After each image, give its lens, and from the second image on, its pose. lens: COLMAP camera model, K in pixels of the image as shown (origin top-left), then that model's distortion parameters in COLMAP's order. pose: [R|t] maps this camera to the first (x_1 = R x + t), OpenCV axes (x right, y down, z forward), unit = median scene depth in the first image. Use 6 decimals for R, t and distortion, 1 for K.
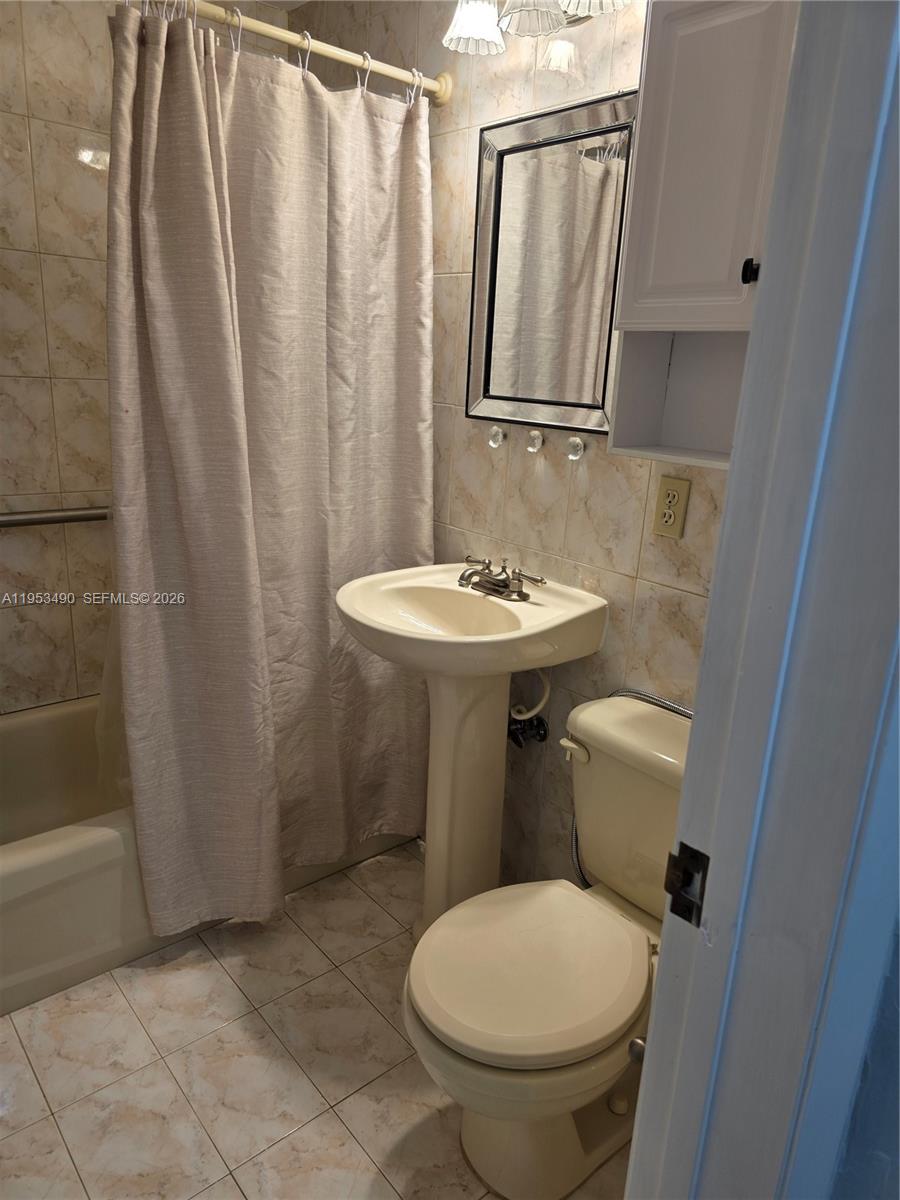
lens RADIAL K [[803.6, 0, 471.0], [0, 803.6, 604.0], [0, 0, 1]] dist [0.067430, -0.061539]
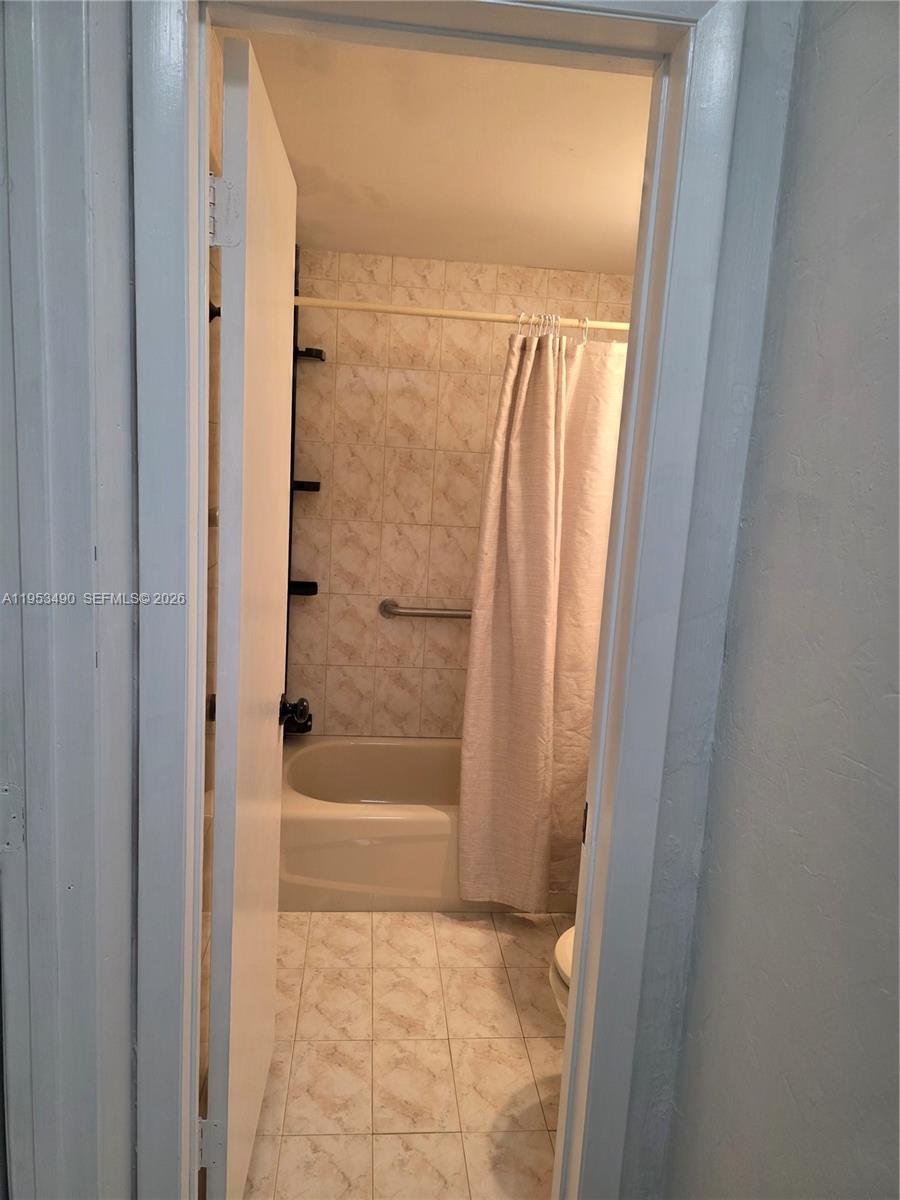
lens RADIAL K [[803.6, 0, 452.6], [0, 803.6, 605.0], [0, 0, 1]] dist [0.067430, -0.061539]
pose [[0.814697, 0.092761, -0.572420, 0.424586], [-0.178620, 0.979270, -0.095530, 0.032243], [0.551692, 0.180073, 0.814377, -0.324230]]
